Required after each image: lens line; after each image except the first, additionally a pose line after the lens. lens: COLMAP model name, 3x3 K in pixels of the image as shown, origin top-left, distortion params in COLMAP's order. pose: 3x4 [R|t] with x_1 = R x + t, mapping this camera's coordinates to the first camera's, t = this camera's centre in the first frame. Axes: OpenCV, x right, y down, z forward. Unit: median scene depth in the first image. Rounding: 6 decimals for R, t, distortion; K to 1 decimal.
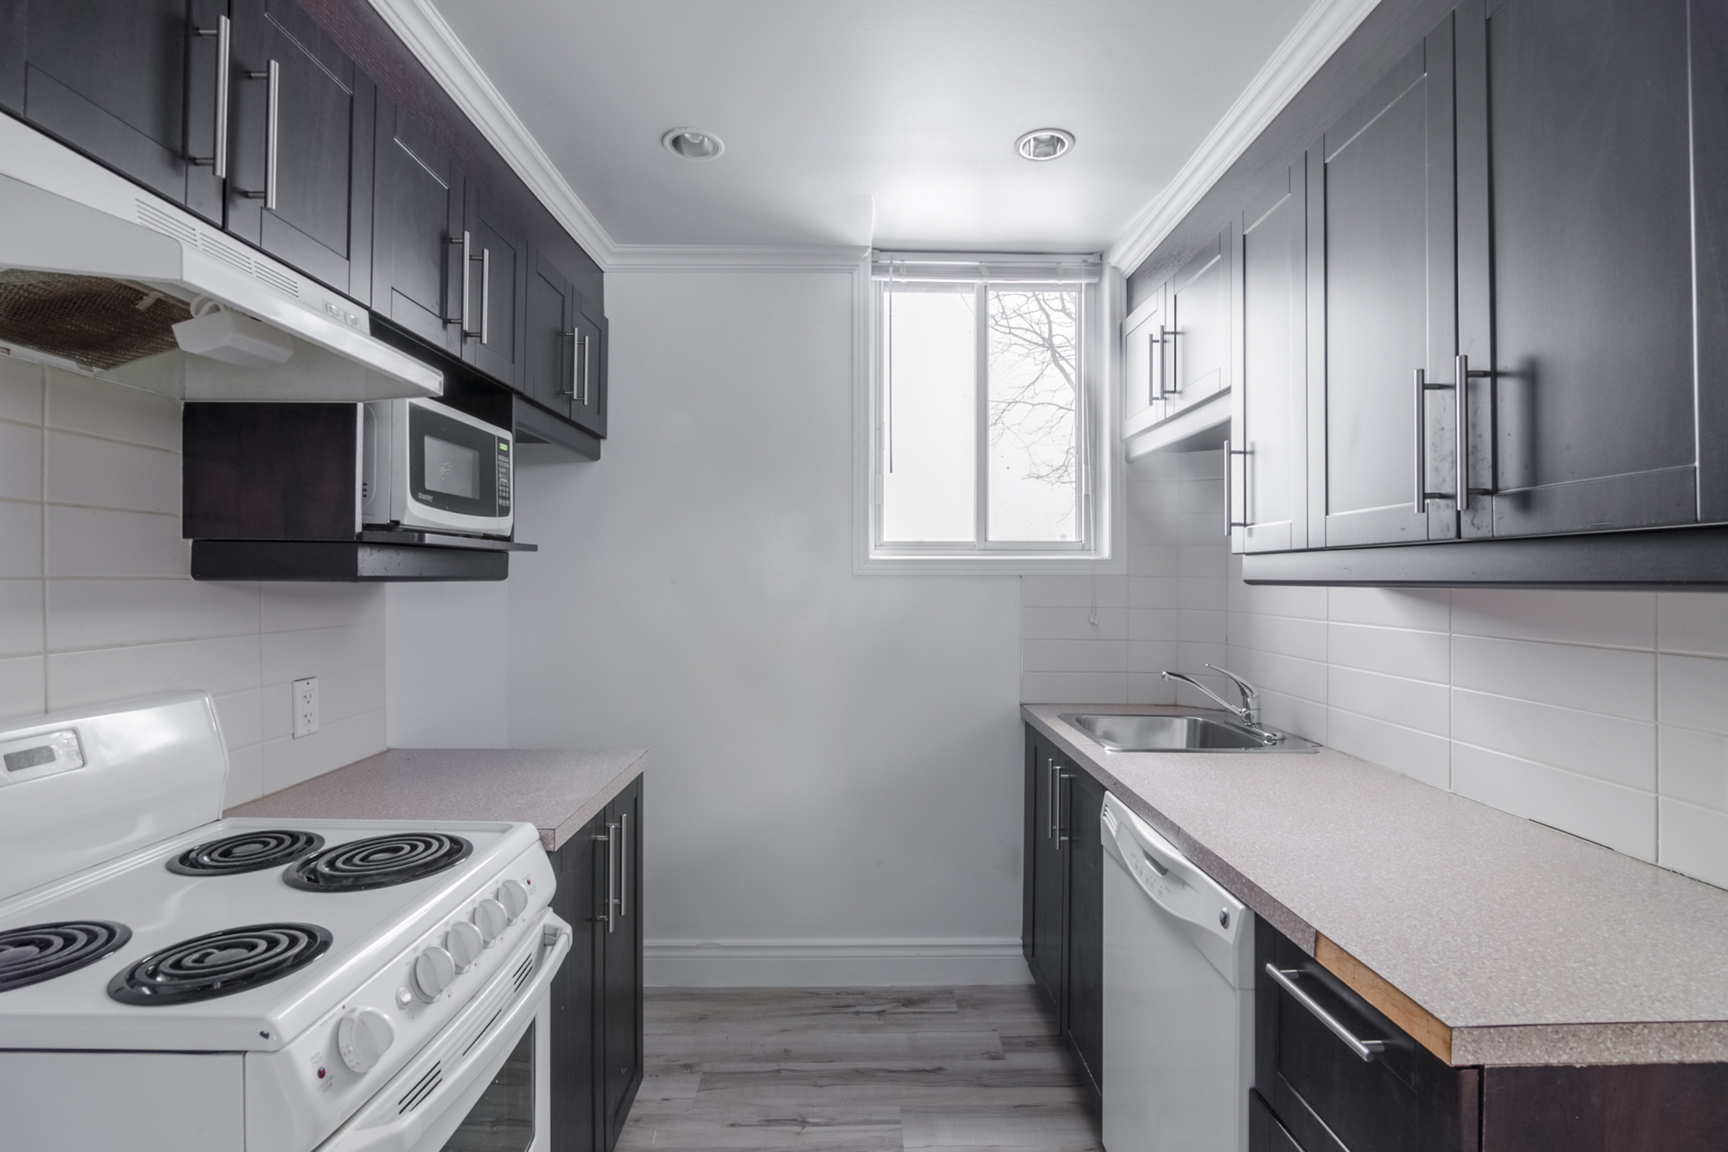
lens RADIAL K [[797.9, 0, 866.9], [0, 797.9, 573.9], [0, 0, 1]] dist [-0.014889, 0.001111]
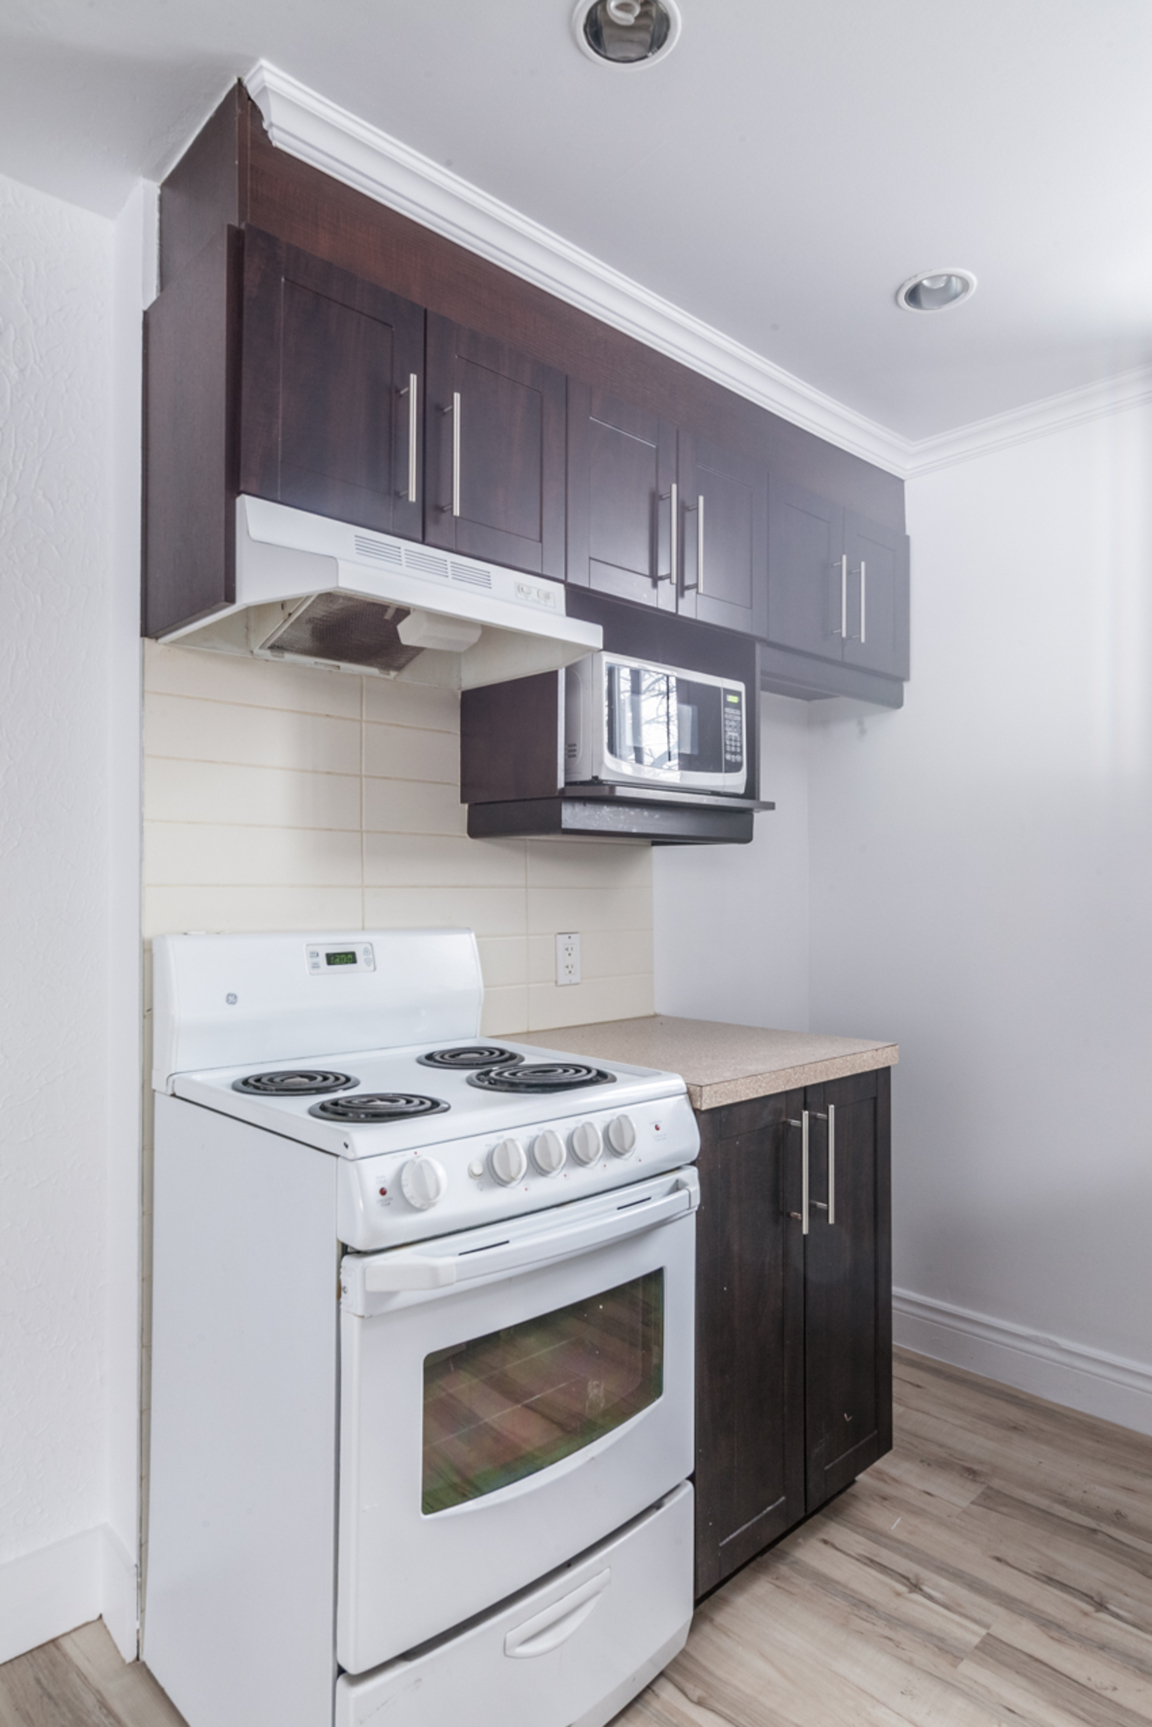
lens RADIAL K [[1011.8, 0, 576.6], [0, 1011.8, 866.3], [0, 0, 1]] dist [-0.003321, -0.001420]
pose [[0.678062, -0.018829, -0.734764, 0.289256], [0.003726, 0.999747, -0.022182, 0.063240], [0.734995, 0.012303, 0.677960, 0.054053]]
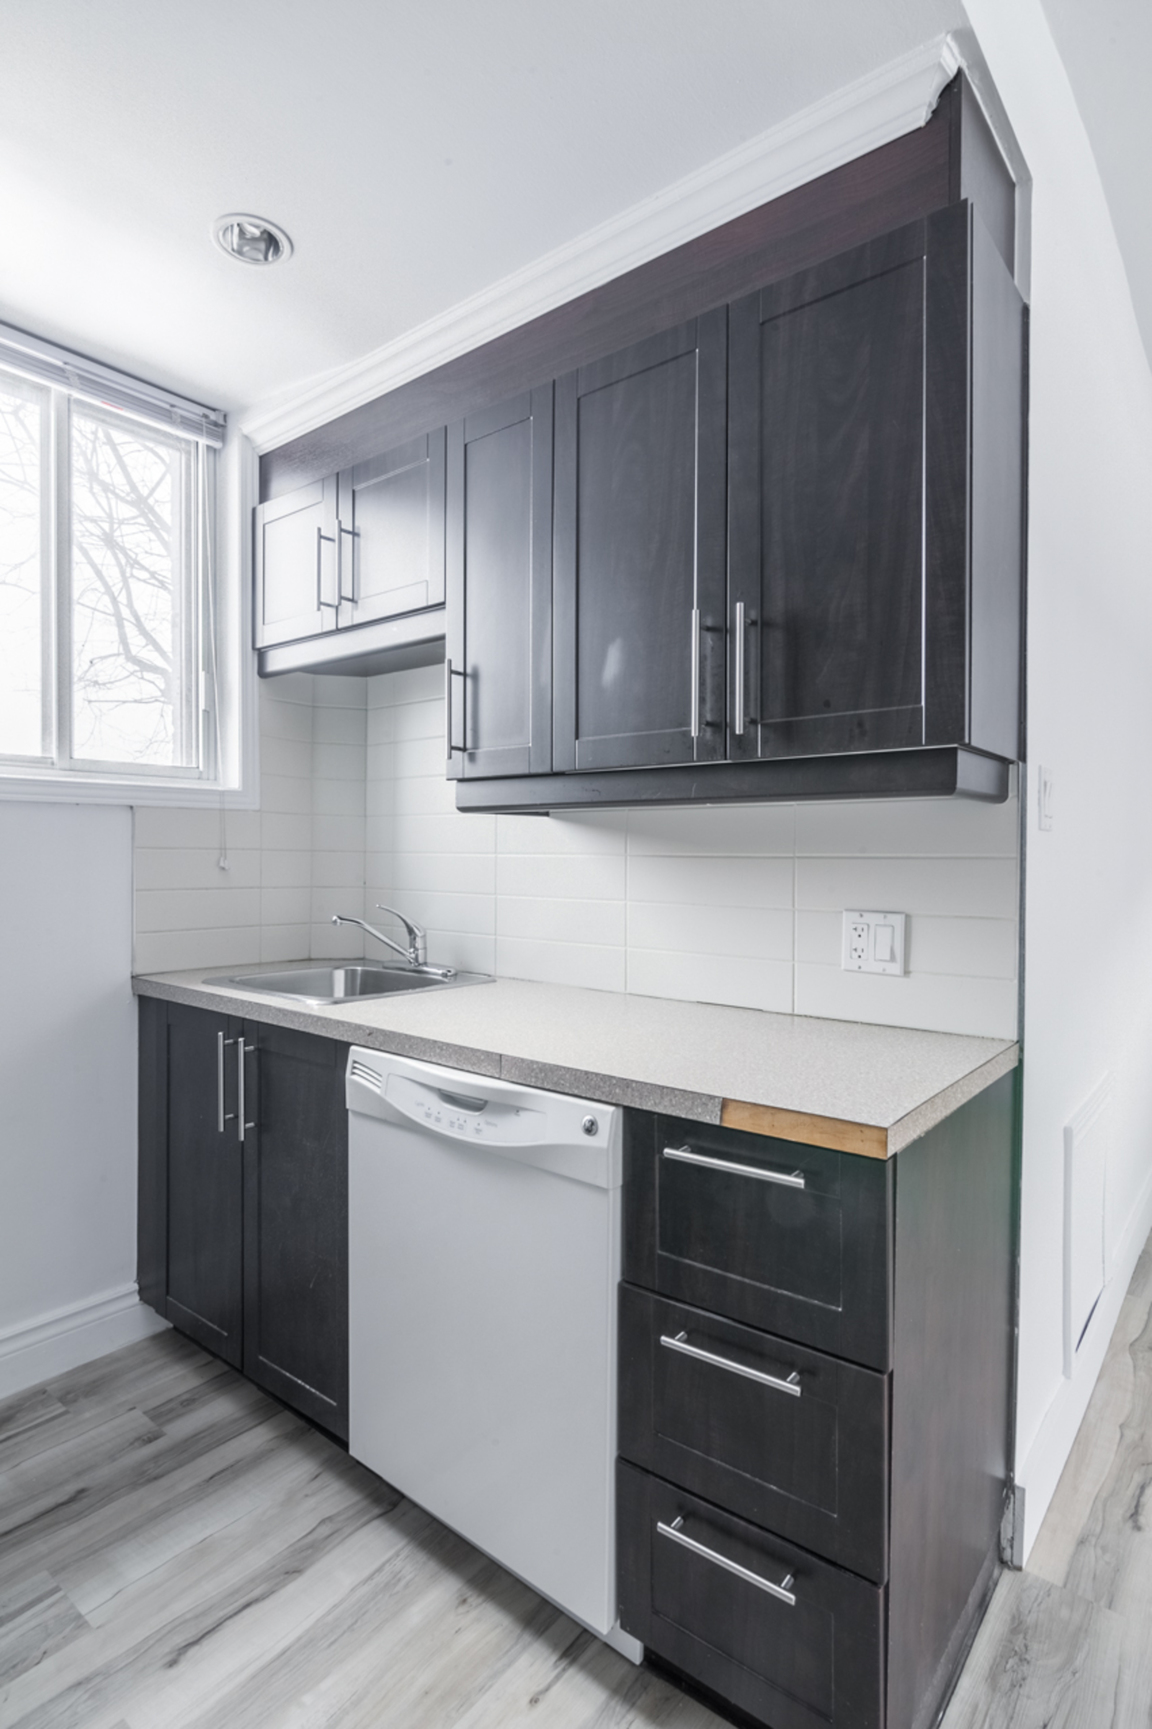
lens RADIAL K [[894.1, 0, 566.4], [0, 894.1, 873.1], [0, 0, 1]] dist [-0.007232, 0.000269]
pose [[0.643487, -0.015885, 0.765292, -0.272462], [-0.006702, 0.999629, 0.026384, 0.057990], [-0.765428, -0.022107, 0.643142, 0.203390]]
